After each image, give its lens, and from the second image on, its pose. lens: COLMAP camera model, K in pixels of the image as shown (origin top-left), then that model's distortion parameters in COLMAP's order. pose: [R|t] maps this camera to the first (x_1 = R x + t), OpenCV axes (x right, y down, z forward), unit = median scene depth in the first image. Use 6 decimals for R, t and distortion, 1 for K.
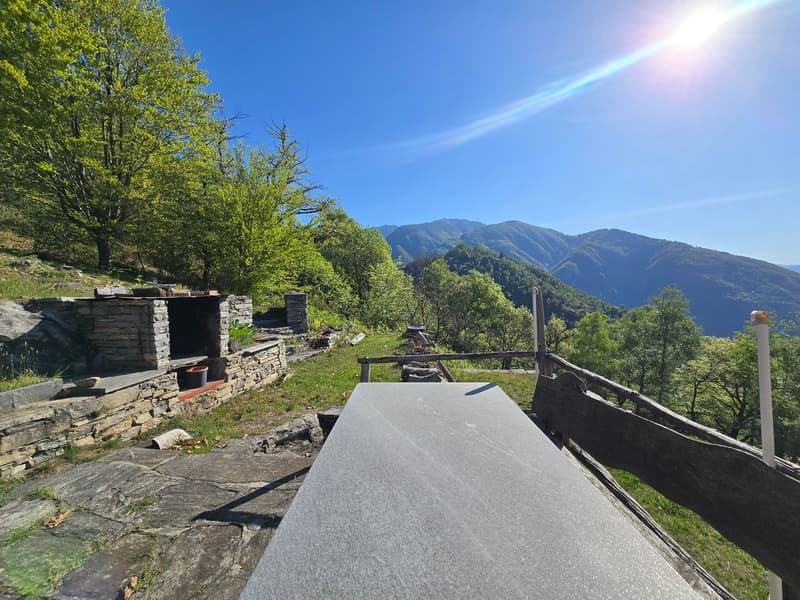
lens RADIAL K [[326.2, 0, 392.1], [0, 326.2, 301.8], [0, 0, 1]] dist [-0.002918, 0.001899]
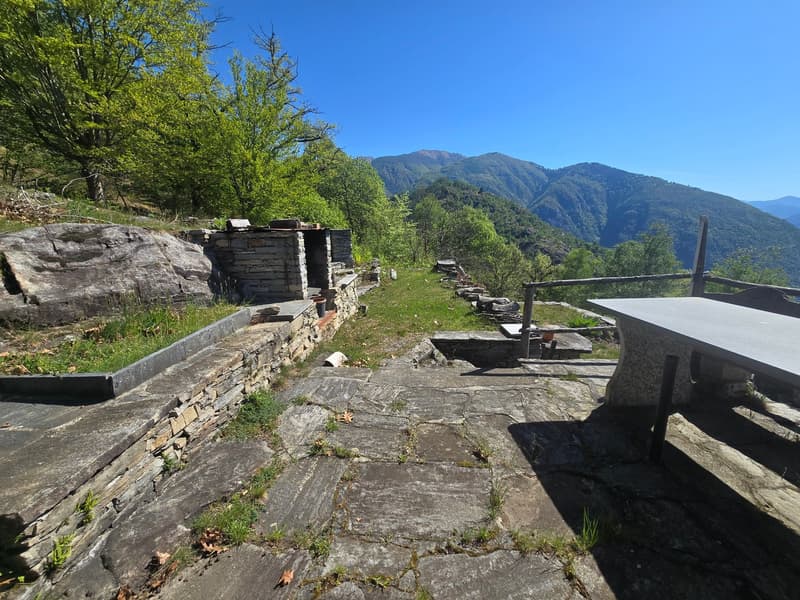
lens RADIAL K [[326.2, 0, 387.2], [0, 326.2, 302.2], [0, 0, 1]] dist [-0.002918, 0.001899]
pose [[0.997656, -0.019805, 0.065499, -0.409084], [0.007161, 0.982162, 0.187902, 0.016544], [-0.068052, -0.186993, 0.980001, -0.037720]]
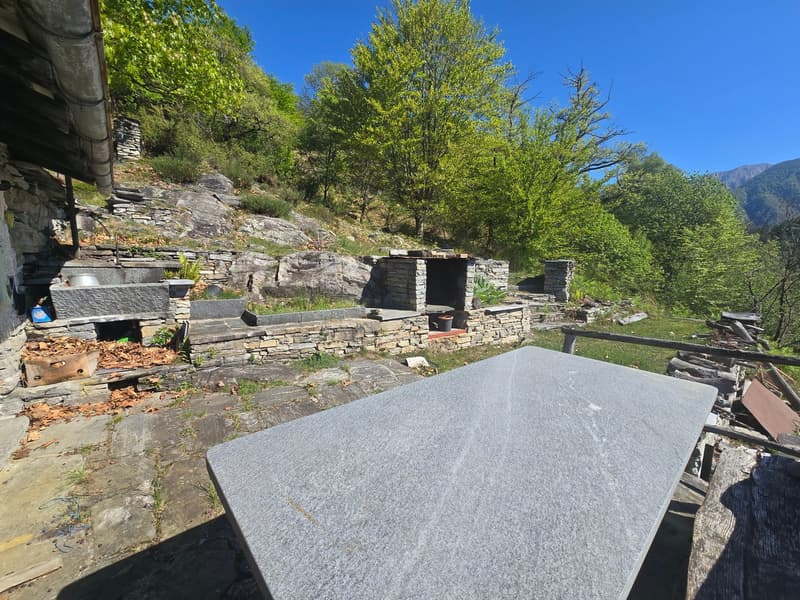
lens RADIAL K [[326.2, 0, 397.3], [0, 326.2, 303.1], [0, 0, 1]] dist [-0.002918, 0.001899]
pose [[0.686670, 0.124924, -0.716155, 0.148003], [-0.051510, 0.991009, 0.123480, 0.008785], [0.725142, -0.047901, 0.686931, 0.013931]]
